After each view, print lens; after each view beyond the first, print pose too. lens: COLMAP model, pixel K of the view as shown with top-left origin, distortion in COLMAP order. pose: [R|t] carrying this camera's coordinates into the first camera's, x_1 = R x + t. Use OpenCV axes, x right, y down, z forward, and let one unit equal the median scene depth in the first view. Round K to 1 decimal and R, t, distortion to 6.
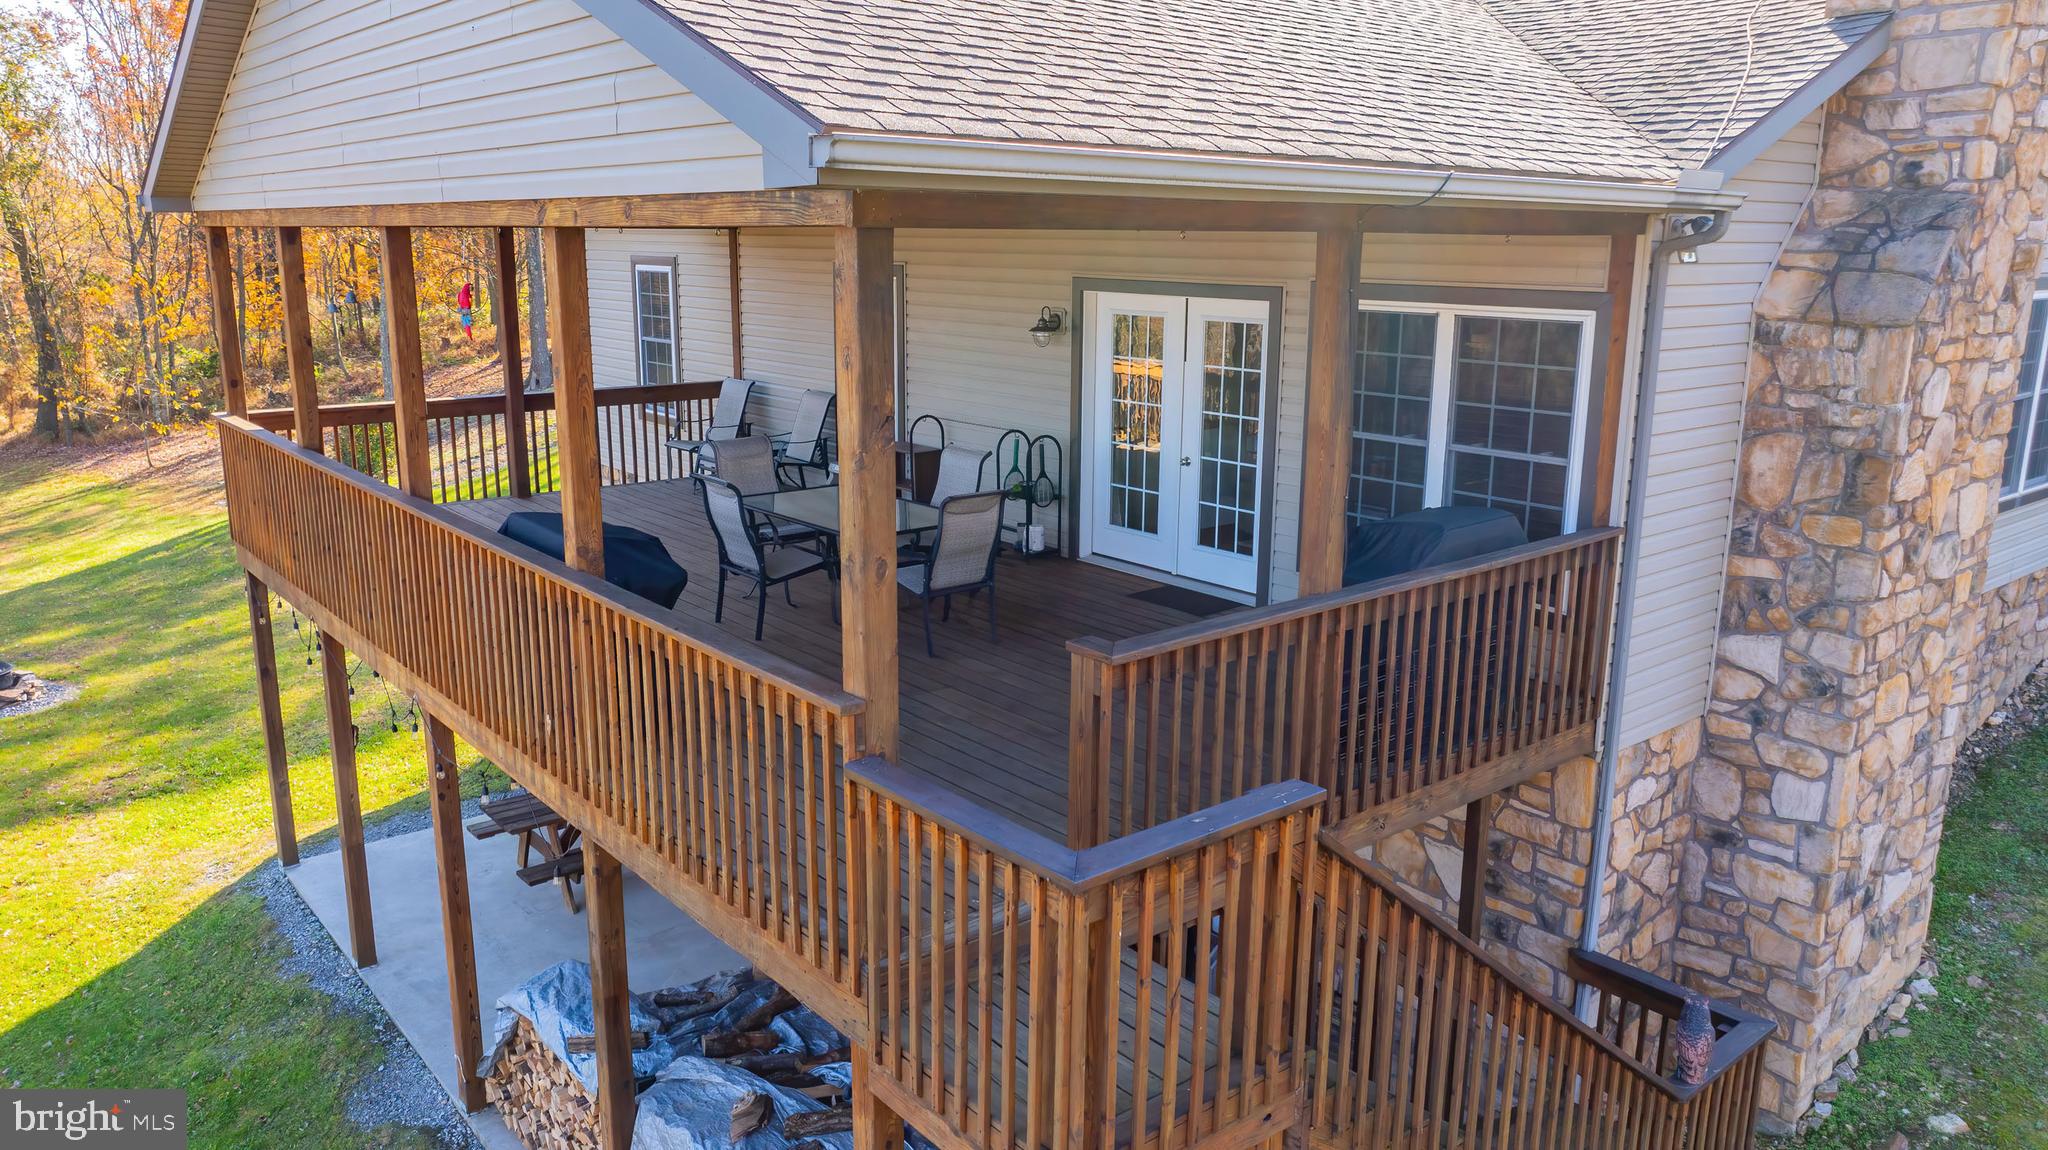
lens RADIAL K [[1434.9, 0, 1028.2], [0, 1434.9, 577.7], [0, 0, 1]] dist [-0.032627, 0.034607]
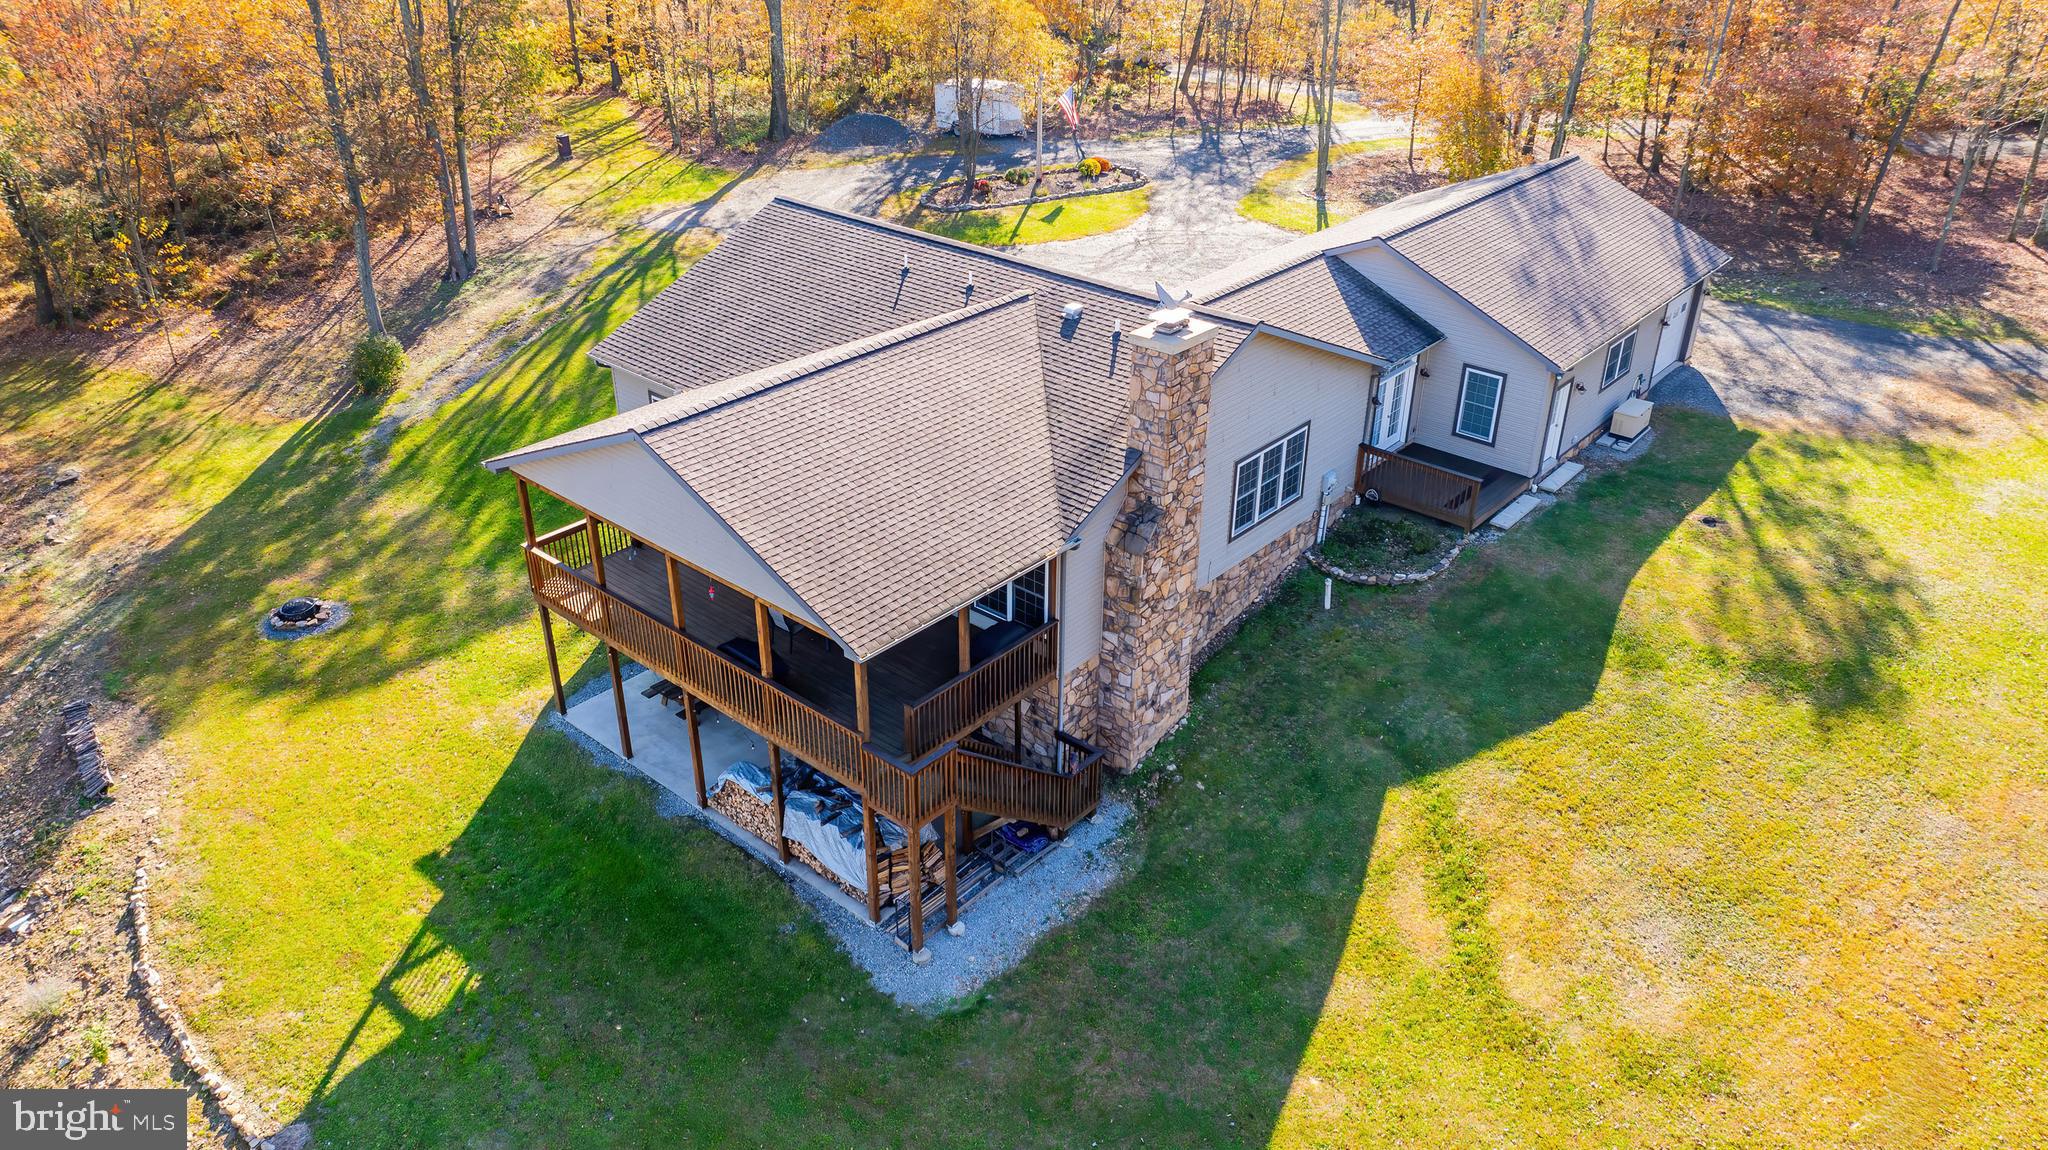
lens RADIAL K [[1434.9, 0, 1028.2], [0, 1434.9, 577.0], [0, 0, 1]] dist [-0.032627, 0.034607]
pose [[0.985914, -0.079694, 0.147048, -0.134021], [0.036375, 0.960307, 0.276563, -0.968008], [-0.163252, -0.267318, 0.949679, -1.972731]]
